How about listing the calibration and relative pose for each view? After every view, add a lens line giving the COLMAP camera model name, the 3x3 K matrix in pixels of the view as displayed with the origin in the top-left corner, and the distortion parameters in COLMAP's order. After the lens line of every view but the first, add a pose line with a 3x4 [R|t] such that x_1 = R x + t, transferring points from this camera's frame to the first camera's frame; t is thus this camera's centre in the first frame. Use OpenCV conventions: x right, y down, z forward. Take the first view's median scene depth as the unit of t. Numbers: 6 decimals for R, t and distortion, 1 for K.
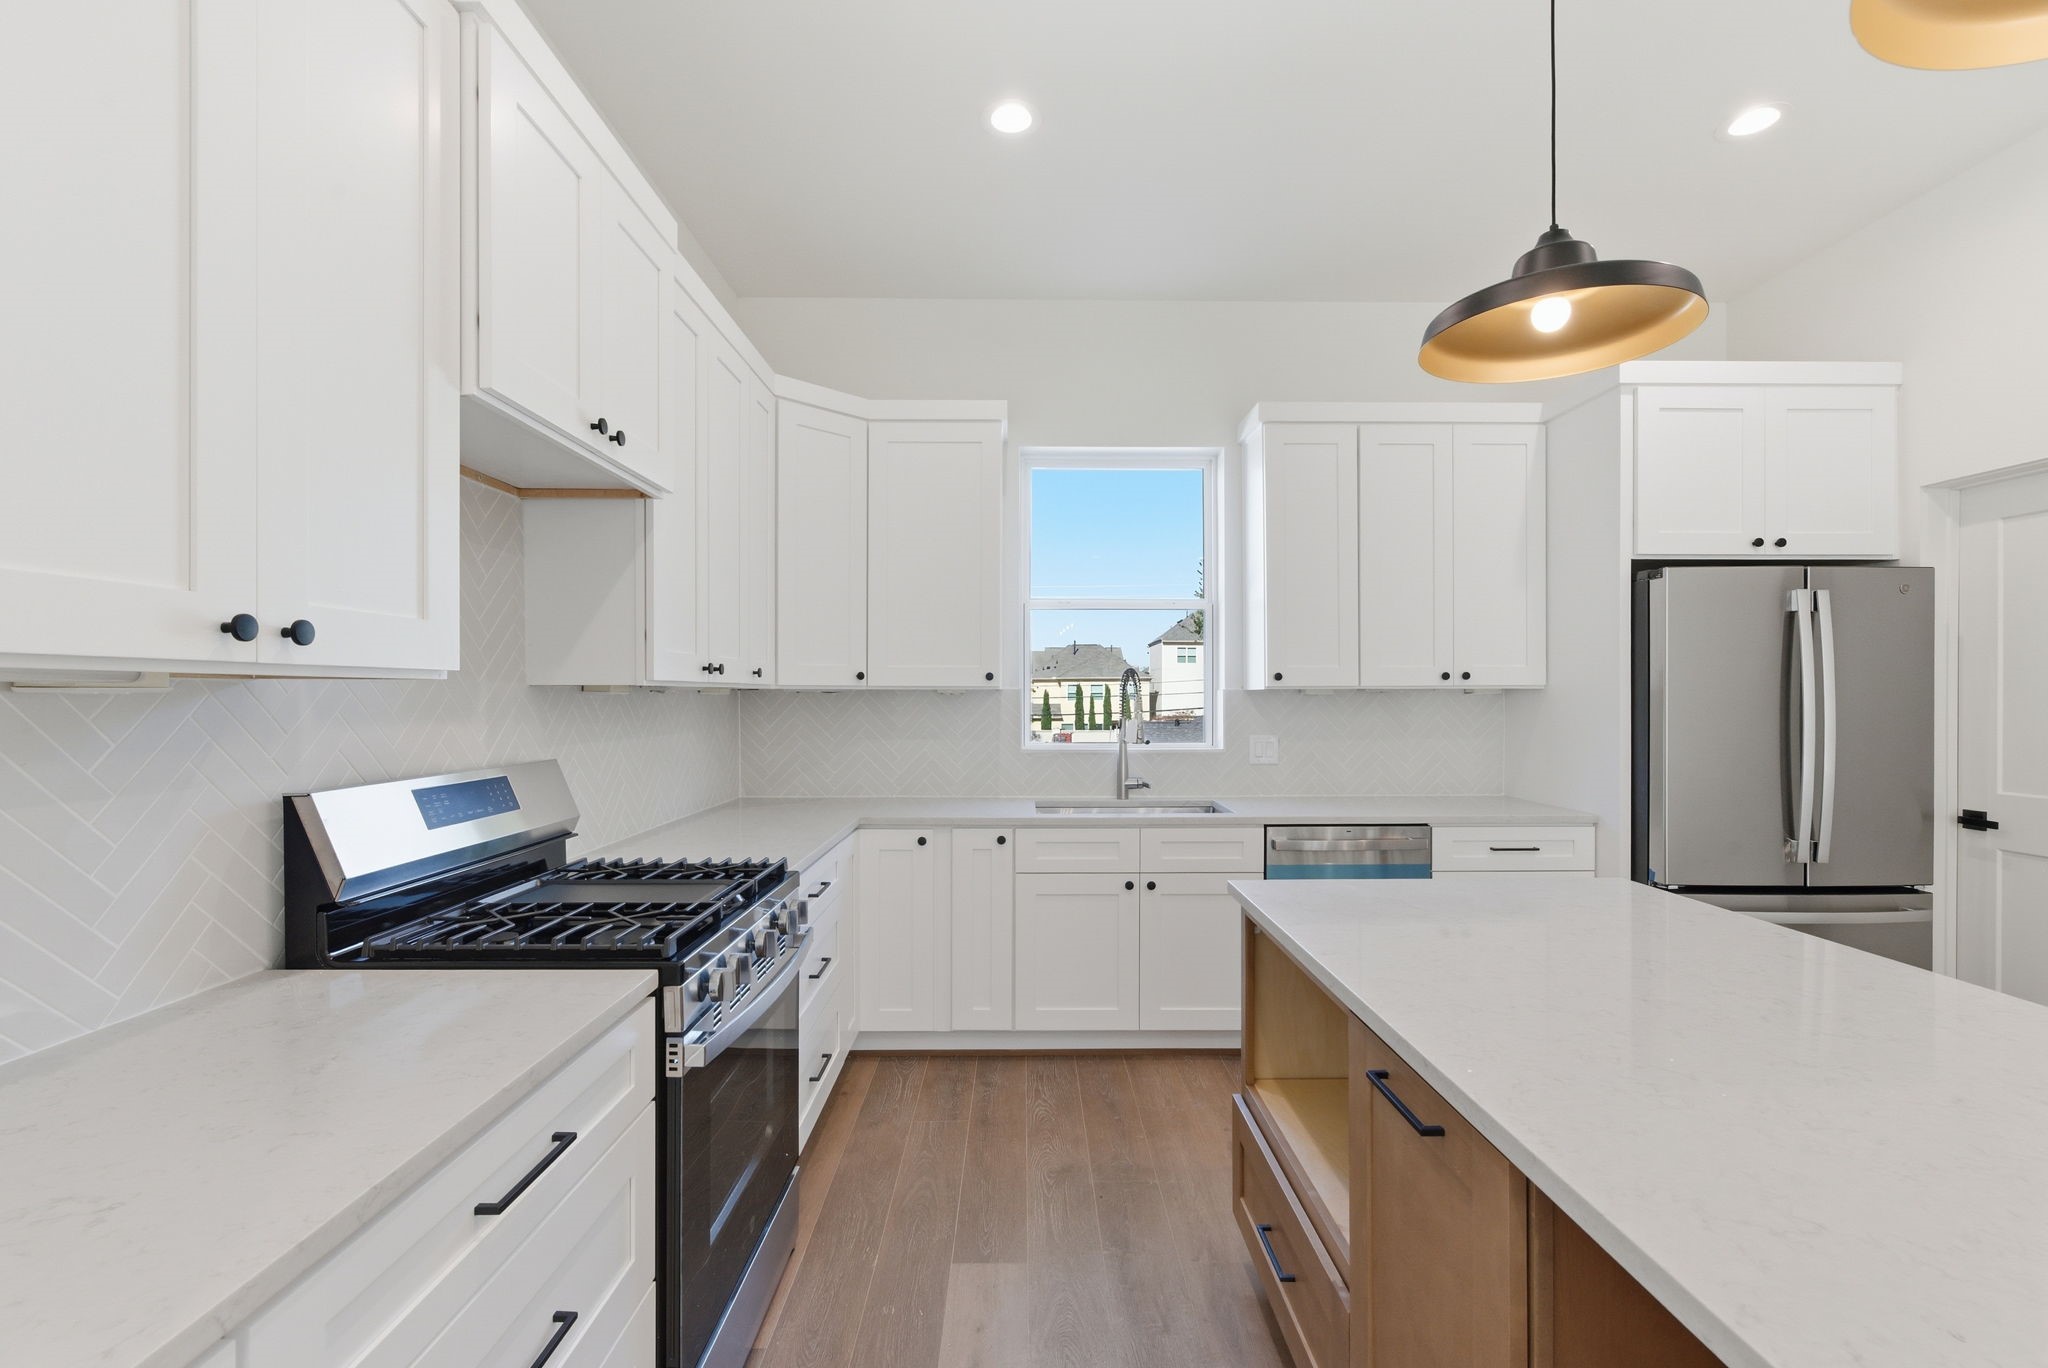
lens RADIAL K [[885.3, 0, 1022.5], [0, 885.3, 694.0], [0, 0, 1]] dist [-0.004091, 0.002016]
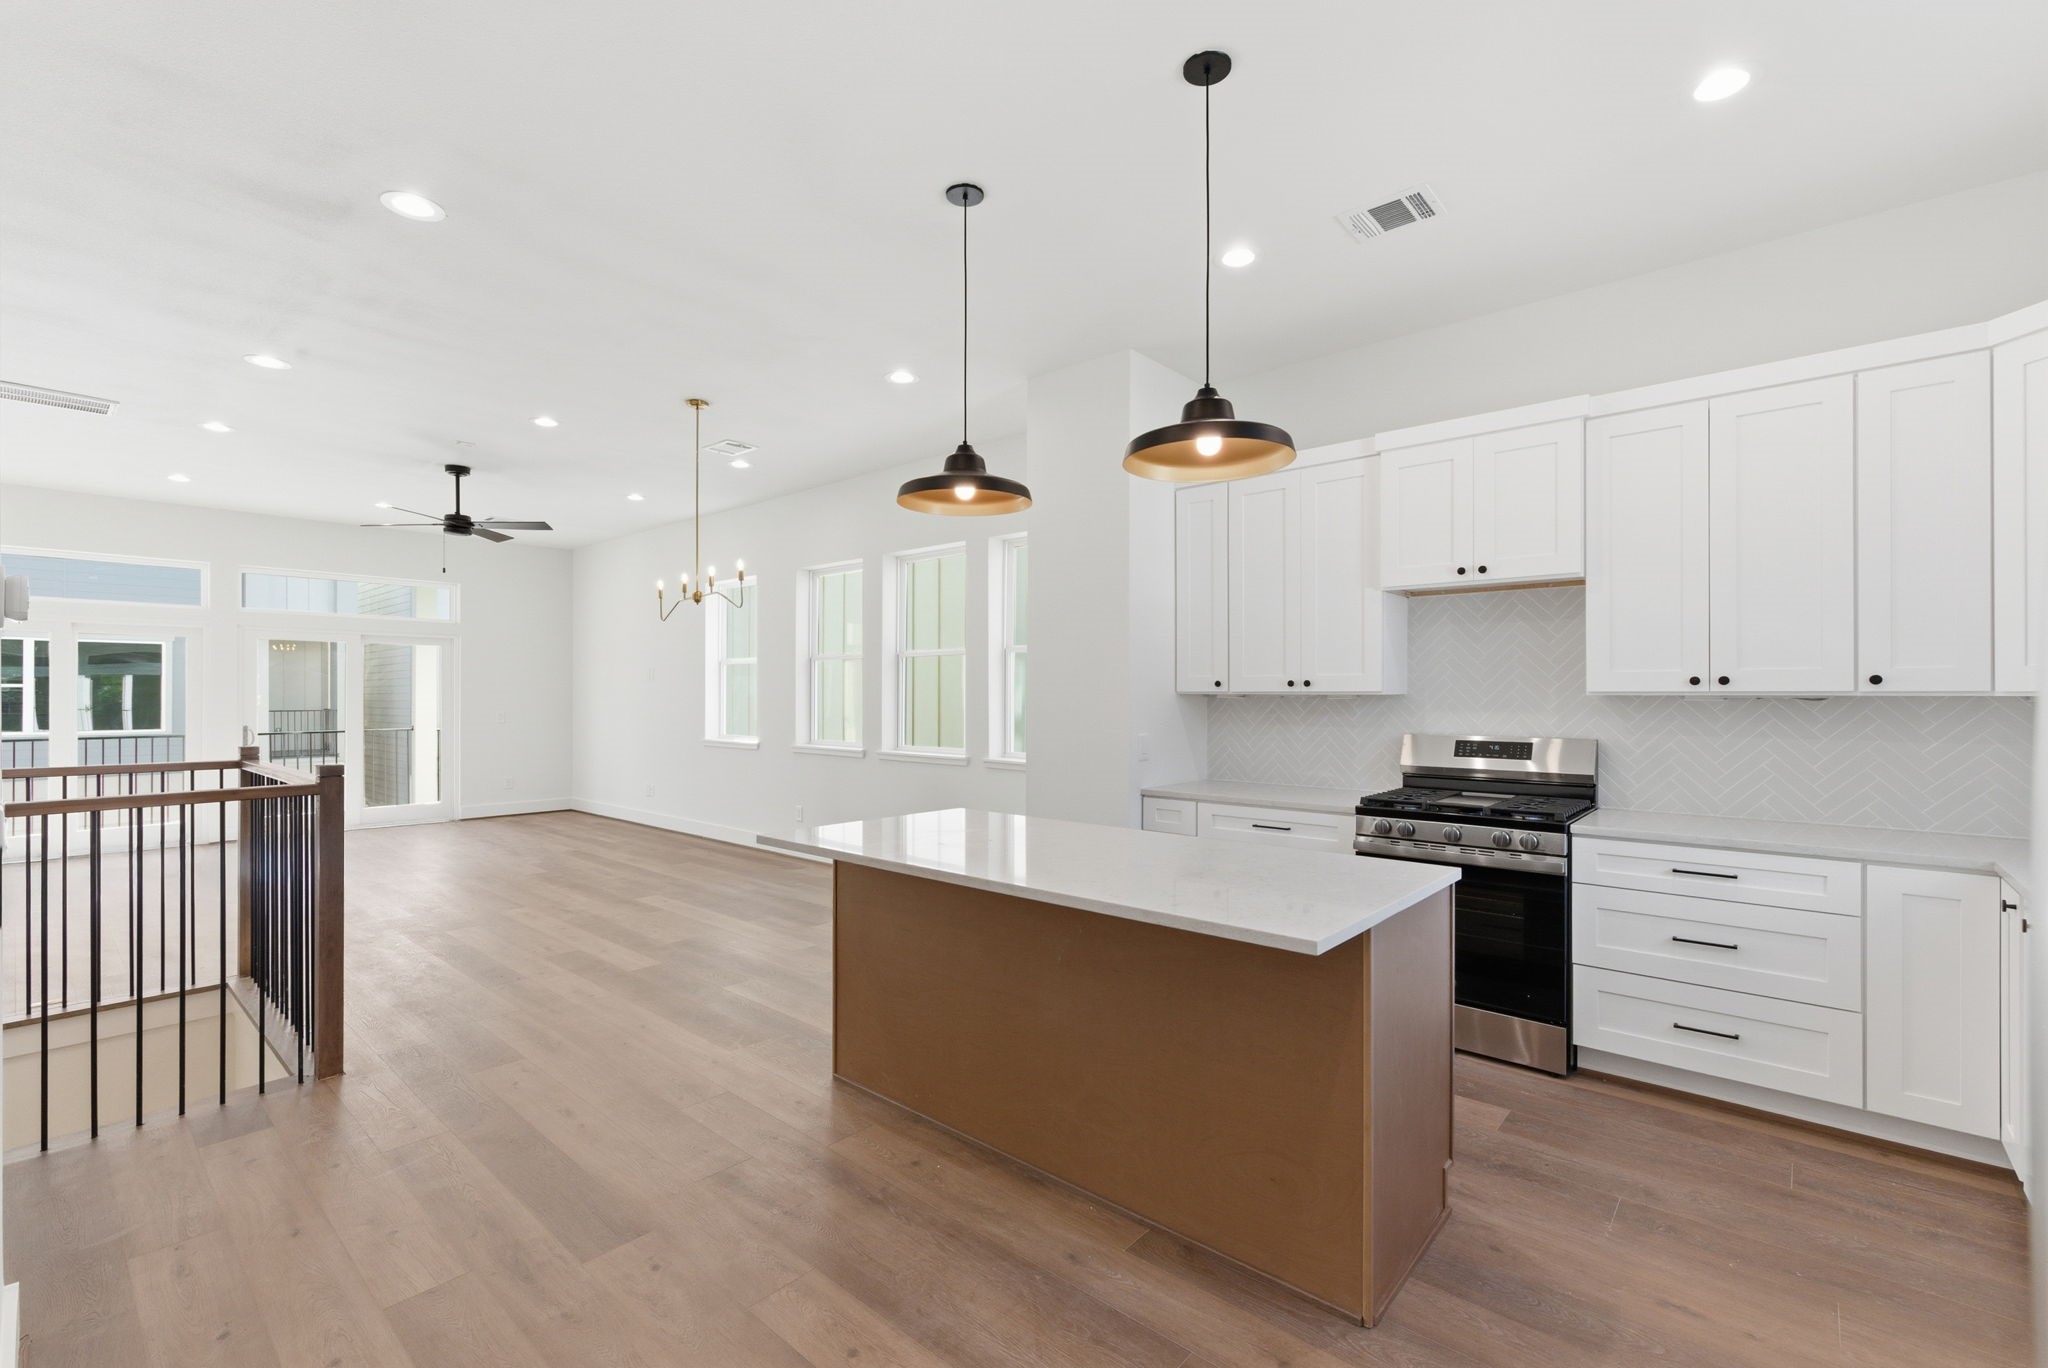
lens RADIAL K [[885.3, 0, 1025.7], [0, 885.3, 693.9], [0, 0, 1]] dist [-0.004091, 0.002016]
pose [[-0.661847, 0.001896, -0.749637, 0.972614], [0.002752, 0.999996, 0.000099, -0.009571], [0.749634, -0.001998, -0.661849, 0.894420]]
